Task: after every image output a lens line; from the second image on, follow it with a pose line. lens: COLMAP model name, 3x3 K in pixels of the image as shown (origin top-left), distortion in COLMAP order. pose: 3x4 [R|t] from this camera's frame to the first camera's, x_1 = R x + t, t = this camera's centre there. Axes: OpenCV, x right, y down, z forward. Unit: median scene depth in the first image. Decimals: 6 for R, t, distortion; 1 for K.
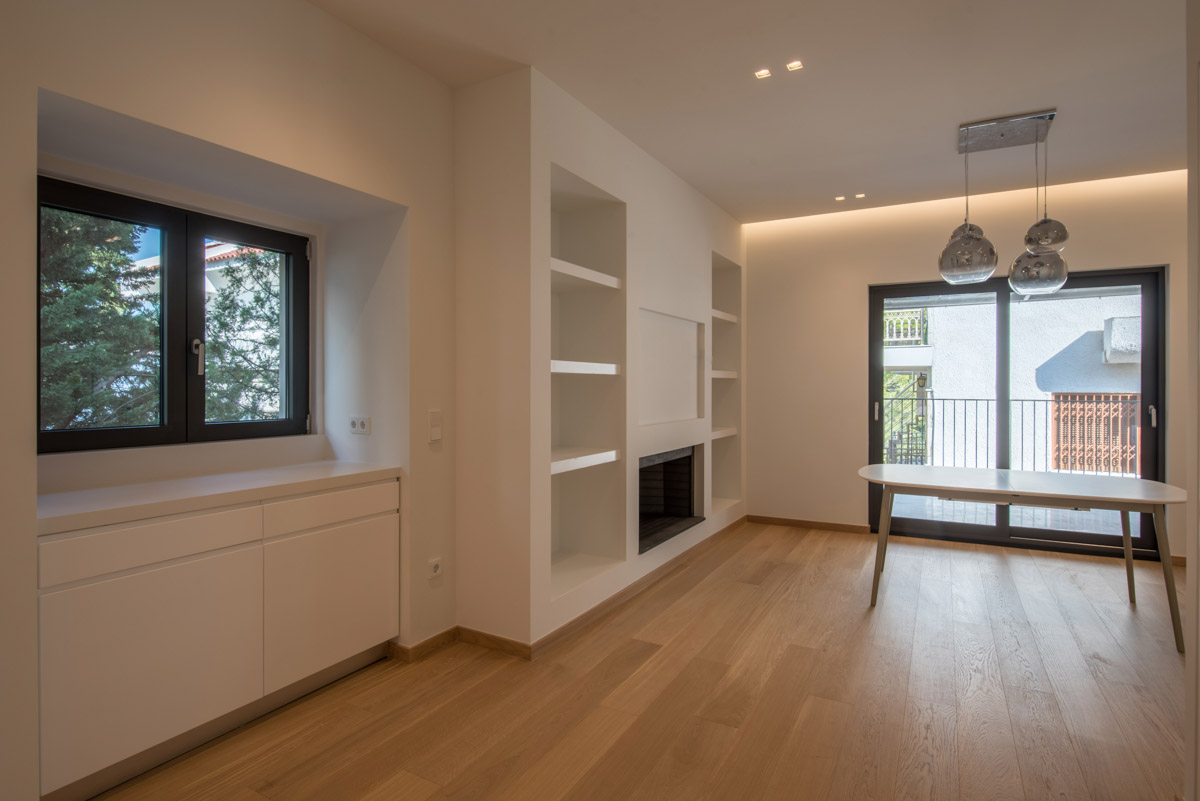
lens RADIAL K [[598.0, 0, 597.3], [0, 598.0, 385.2], [0, 0, 1]] dist [-0.013788, -0.000387]
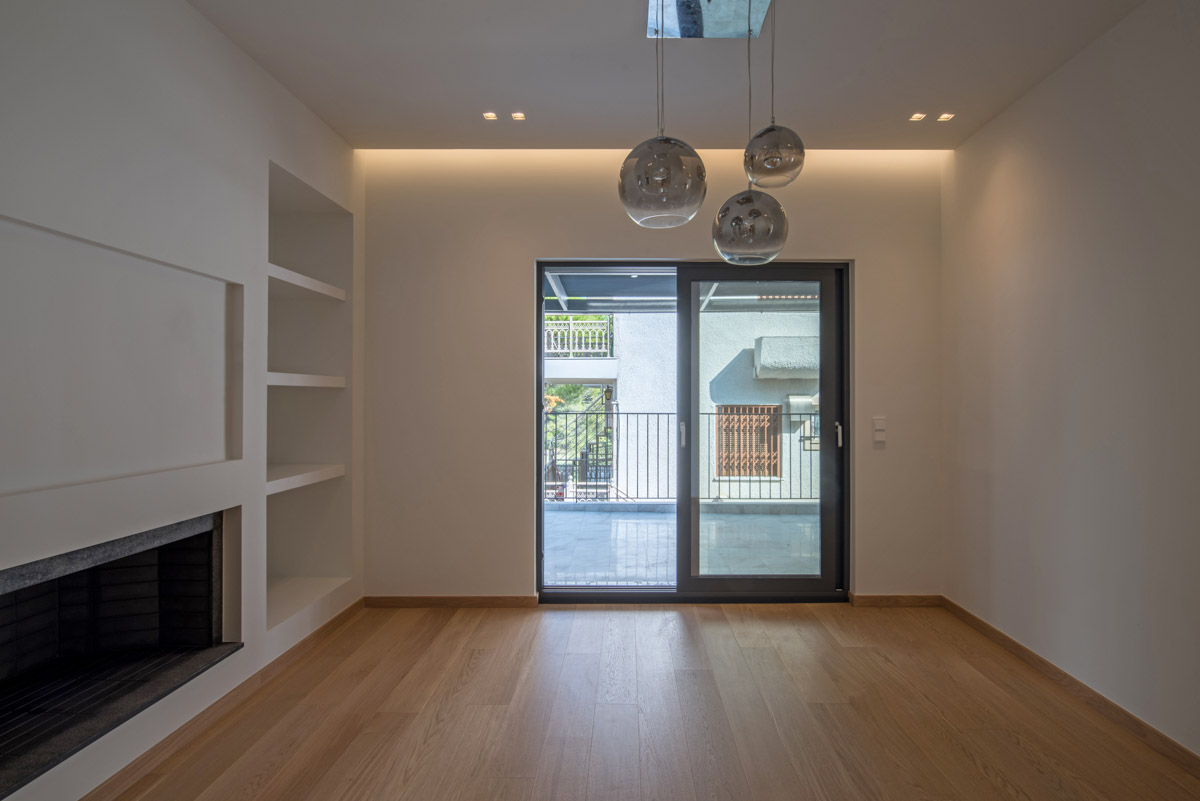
lens RADIAL K [[576.2, 0, 598.2], [0, 576.2, 391.4], [0, 0, 1]] dist [-0.000697, -0.000745]
pose [[0.889207, 0.005366, 0.457474, 0.194325], [-0.000326, 0.999938, -0.011096, -0.000507], [-0.457505, 0.009718, 0.889154, 0.331473]]
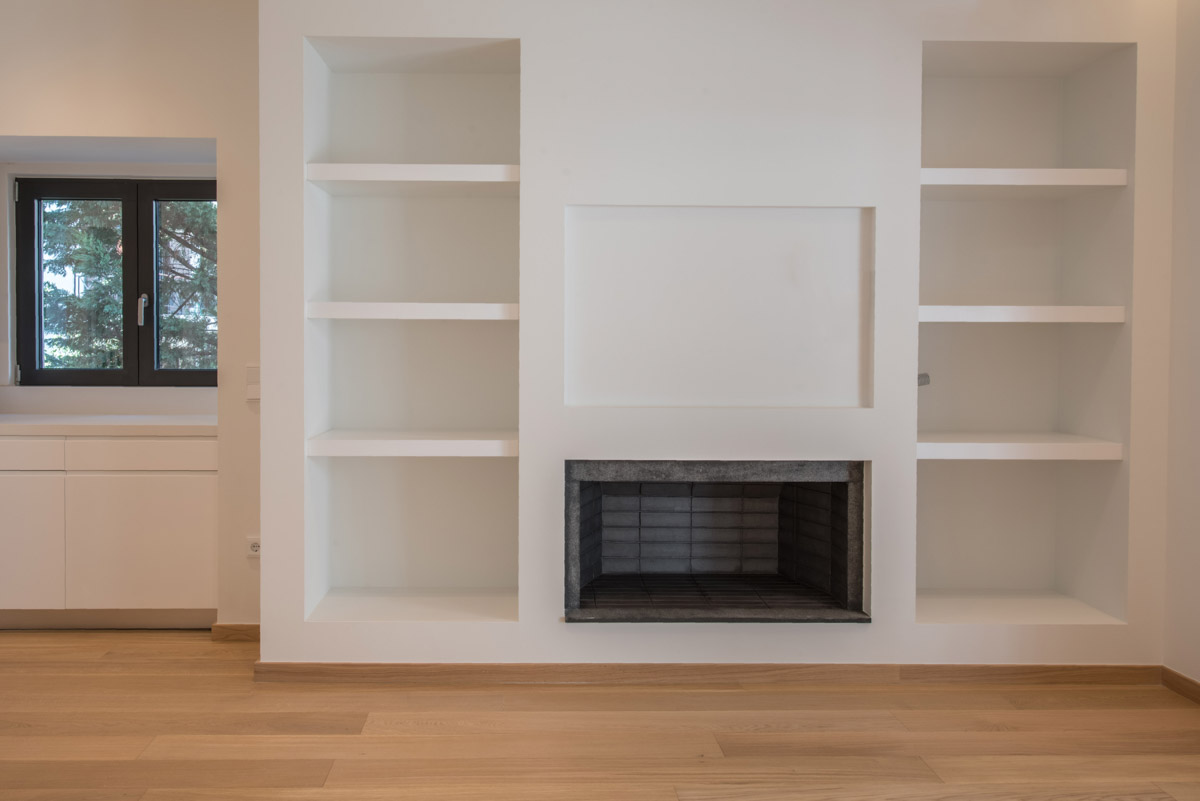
lens RADIAL K [[921.9, 0, 598.4], [0, 921.9, 374.3], [0, 0, 1]] dist [0.003837, -0.000006]
pose [[0.527637, 0.019093, -0.849255, 0.583834], [-0.006194, 0.999807, 0.018630, 0.014192], [0.849447, -0.004569, 0.527653, 0.371369]]
